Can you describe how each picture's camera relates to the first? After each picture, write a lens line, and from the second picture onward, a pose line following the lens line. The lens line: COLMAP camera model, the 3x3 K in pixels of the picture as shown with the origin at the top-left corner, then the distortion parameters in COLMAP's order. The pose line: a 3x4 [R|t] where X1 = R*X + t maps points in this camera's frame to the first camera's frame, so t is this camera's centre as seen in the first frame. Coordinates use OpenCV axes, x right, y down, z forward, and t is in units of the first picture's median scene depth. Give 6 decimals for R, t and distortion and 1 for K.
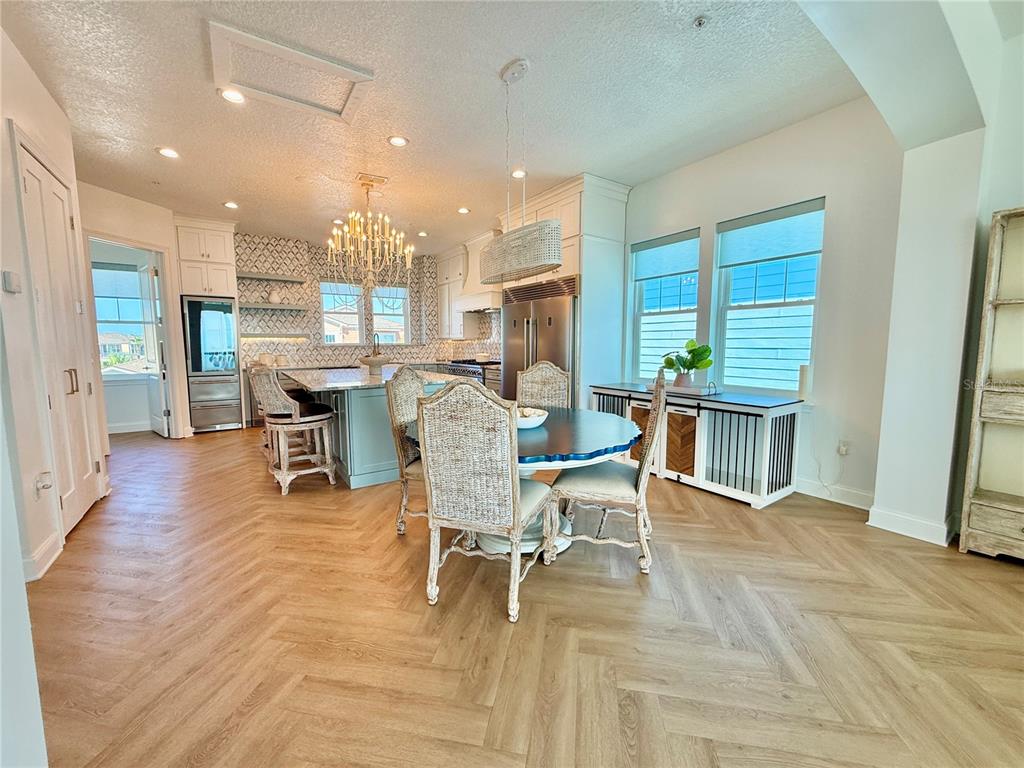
lens RADIAL K [[406.6, 0, 512.7], [0, 406.6, 384.5], [0, 0, 1]] dist [-0.000518, 0.002919]
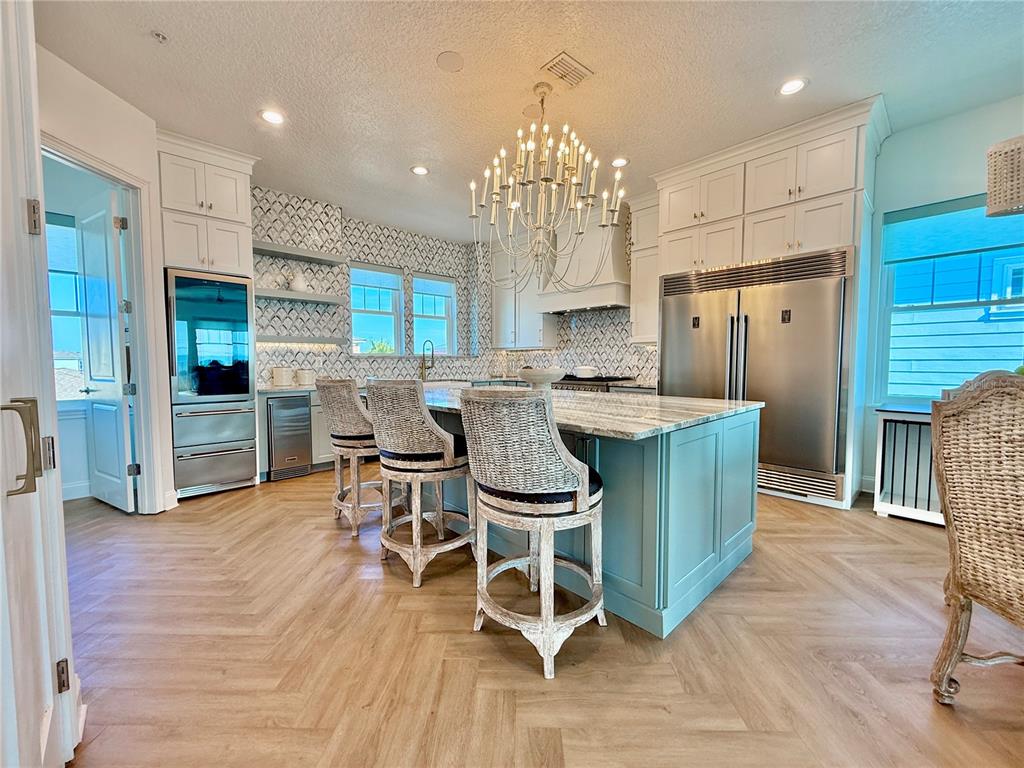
lens RADIAL K [[406.6, 0, 513.5], [0, 406.6, 383.5], [0, 0, 1]] dist [-0.000518, 0.002919]
pose [[0.987001, -0.008174, 0.160506, -0.394570], [0.015490, 0.998895, -0.044381, -0.015174], [-0.159965, 0.046290, 0.986037, 0.331428]]
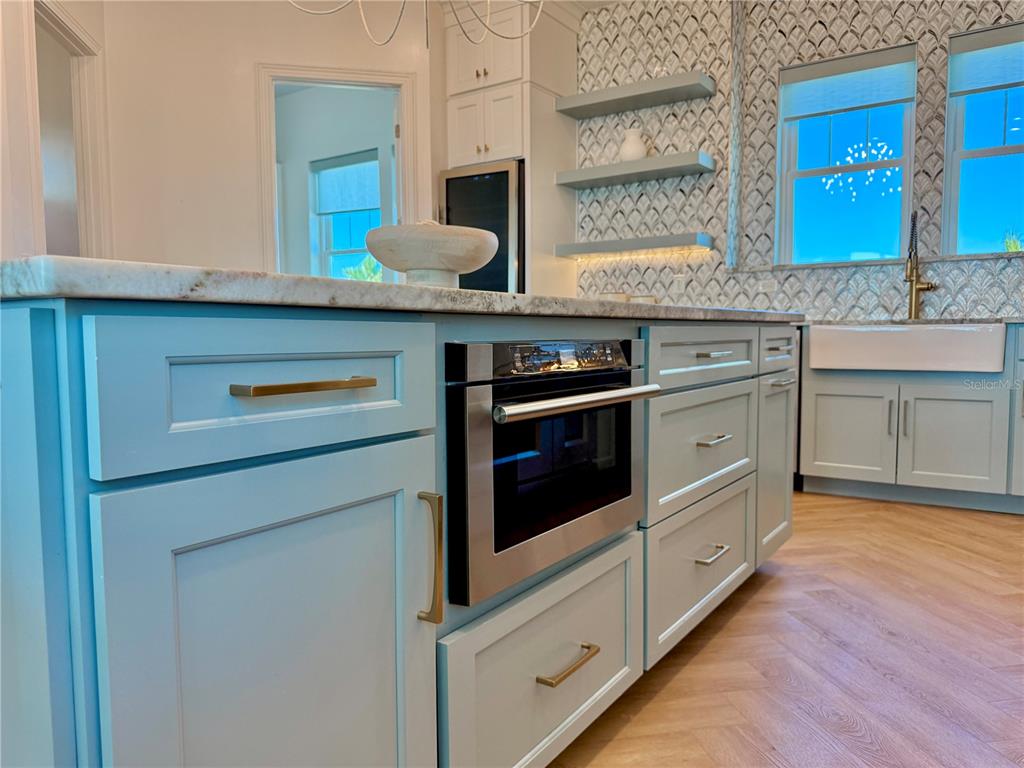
lens RADIAL K [[728.8, 0, 511.1], [0, 728.8, 387.6], [0, 0, 1]] dist [0.005535, -0.009109]
pose [[0.378936, 0.065920, -0.923072, 0.034348], [-0.087344, 0.995555, 0.035241, 0.001435], [0.921292, 0.067271, 0.383009, 0.735511]]
